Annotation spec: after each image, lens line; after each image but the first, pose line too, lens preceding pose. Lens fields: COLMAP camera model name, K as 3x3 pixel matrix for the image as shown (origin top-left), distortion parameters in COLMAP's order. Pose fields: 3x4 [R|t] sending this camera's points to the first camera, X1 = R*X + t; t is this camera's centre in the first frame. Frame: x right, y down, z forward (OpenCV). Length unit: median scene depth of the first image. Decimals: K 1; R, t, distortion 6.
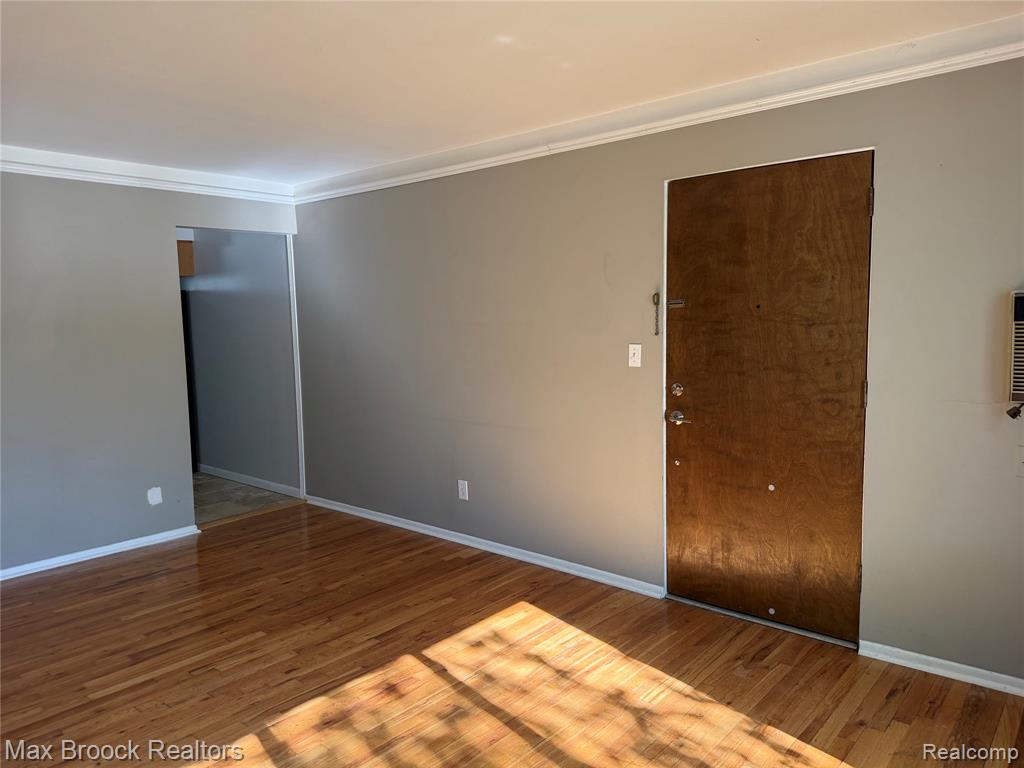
lens RADIAL K [[724.4, 0, 512.0], [0, 724.4, 384.0], [0, 0, 1]] dist [-0.000558, 0.001239]
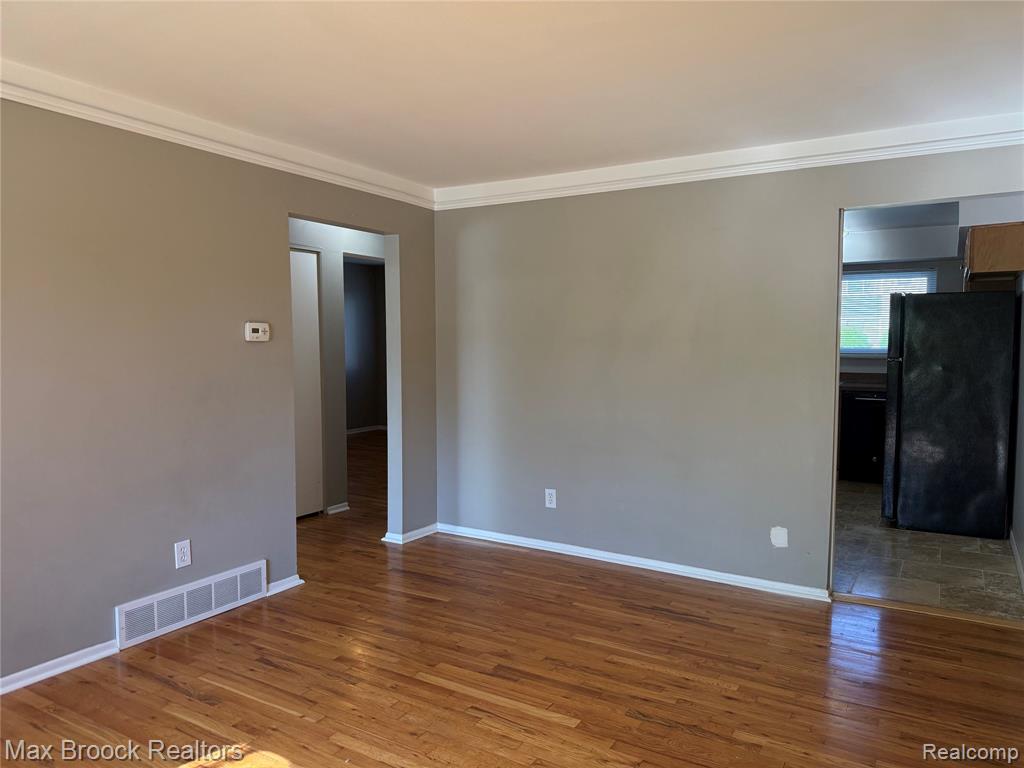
lens RADIAL K [[723.3, 0, 512.0], [0, 723.3, 384.0], [0, 0, 1]] dist [0.098009, -0.133539]
pose [[0.174582, 0.085143, -0.980954, 0.364536], [-0.100364, 0.992604, 0.068293, -0.065504], [0.979514, 0.086530, 0.181836, 0.690025]]
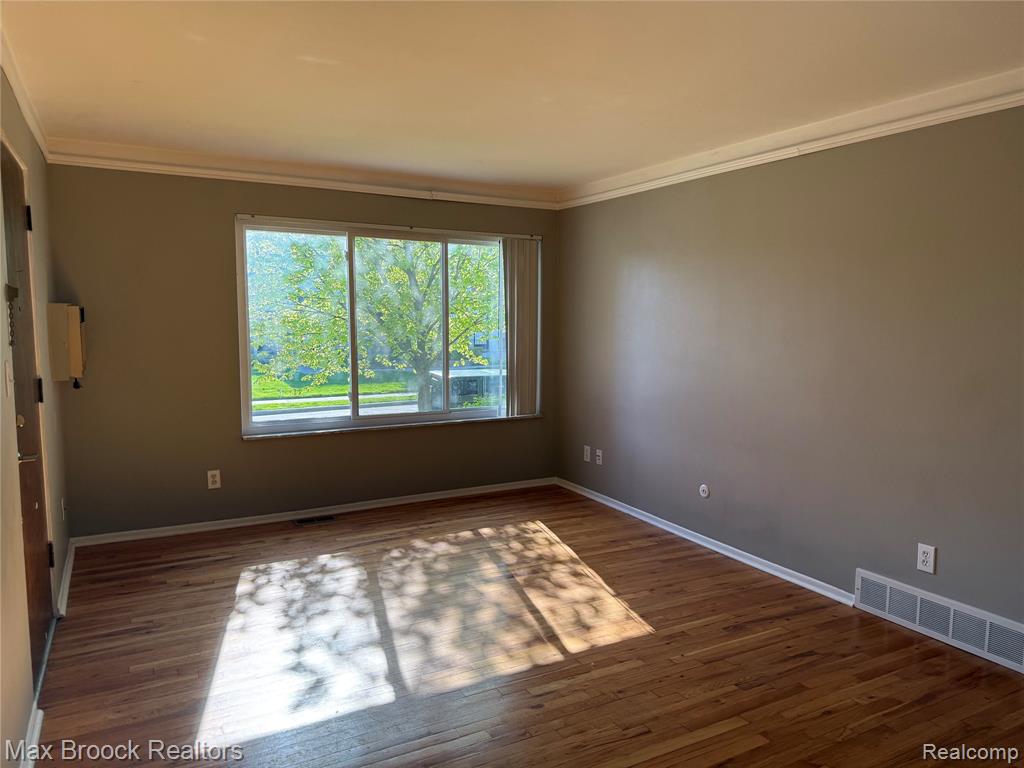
lens RADIAL K [[723.3, 0, 512.0], [0, 723.3, 384.0], [0, 0, 1]] dist [0.098009, -0.133539]
pose [[-0.941273, -0.019356, 0.337090, -0.469365], [0.043773, 0.982935, 0.178669, -0.134803], [-0.334796, 0.182931, -0.924364, 1.451630]]
